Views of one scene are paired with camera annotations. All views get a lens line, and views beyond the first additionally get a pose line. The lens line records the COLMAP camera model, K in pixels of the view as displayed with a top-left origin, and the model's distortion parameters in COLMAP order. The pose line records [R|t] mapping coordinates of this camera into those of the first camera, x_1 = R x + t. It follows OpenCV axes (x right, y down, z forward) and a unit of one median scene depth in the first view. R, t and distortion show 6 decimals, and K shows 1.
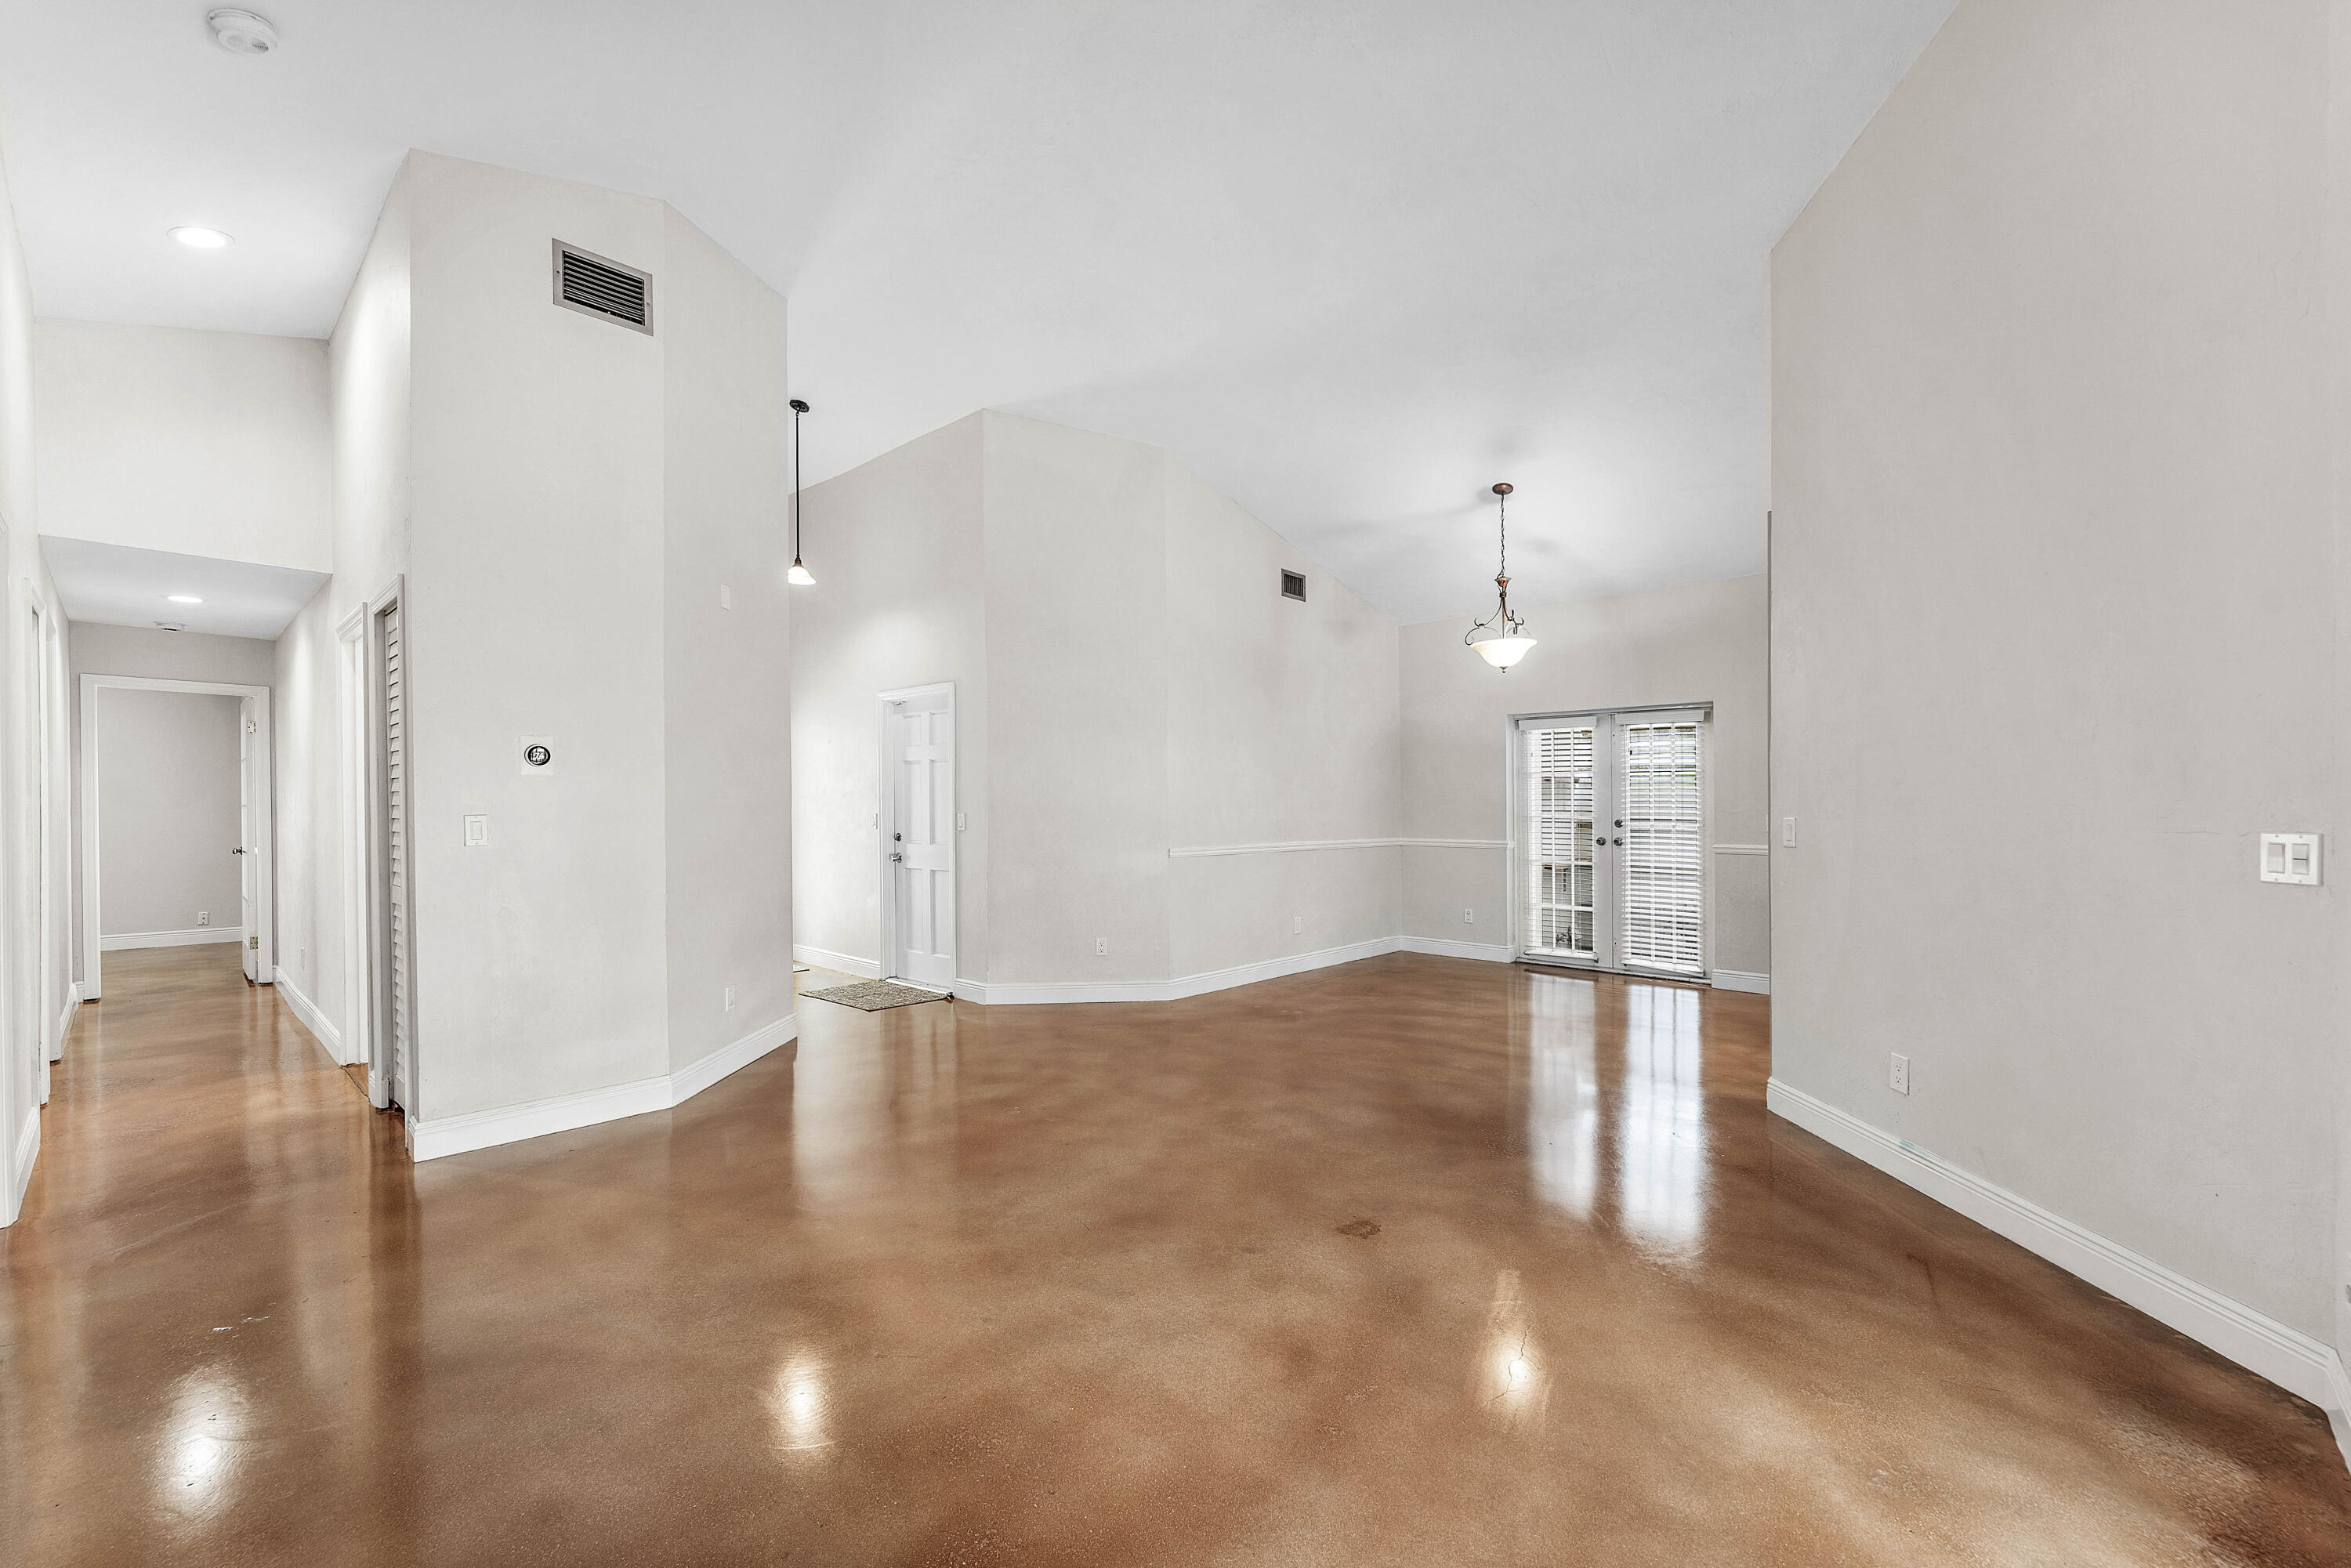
lens RADIAL K [[979.2, 0, 1131.8], [0, 979.2, 780.3], [0, 0, 1]] dist [-0.001068, 0.000000]
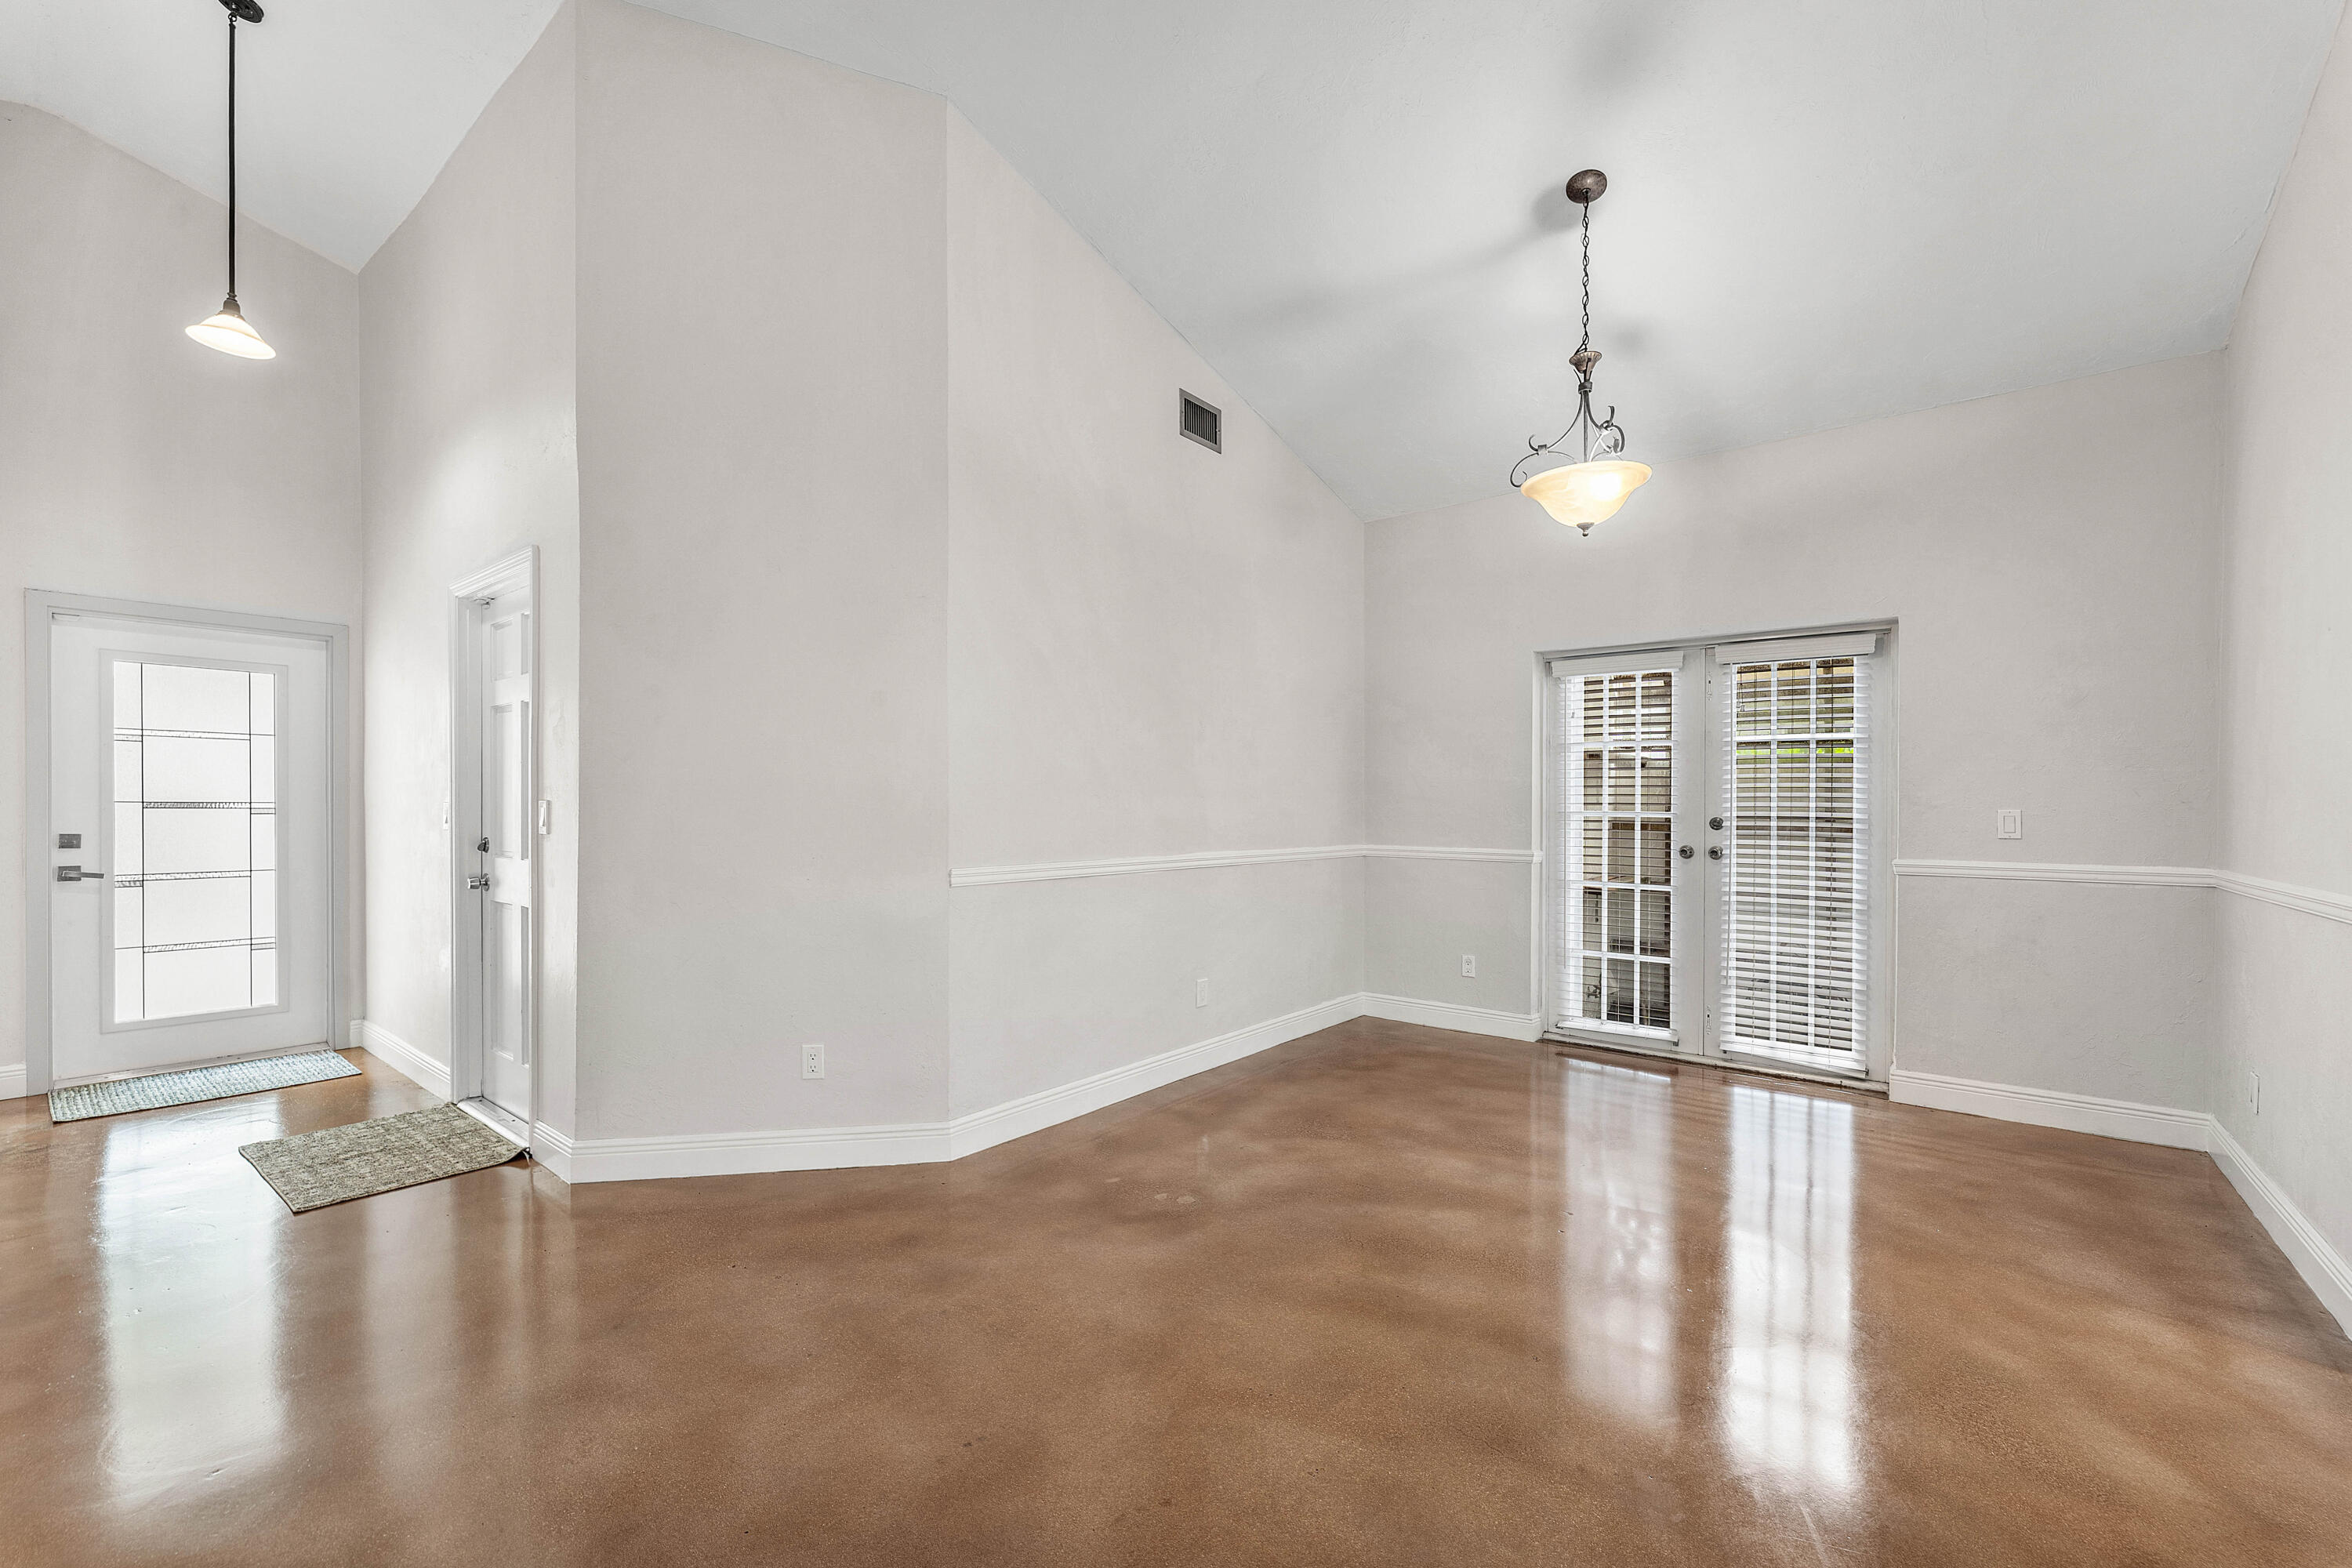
lens RADIAL K [[960.9, 0, 1156.0], [0, 960.9, 820.5], [0, 0, 1]] dist [-0.001460, 0.000407]
pose [[0.995965, 0.003025, 0.089692, 0.089739], [-0.006732, 0.999134, 0.041061, 0.019563], [-0.089491, -0.041499, 0.995123, 0.427345]]
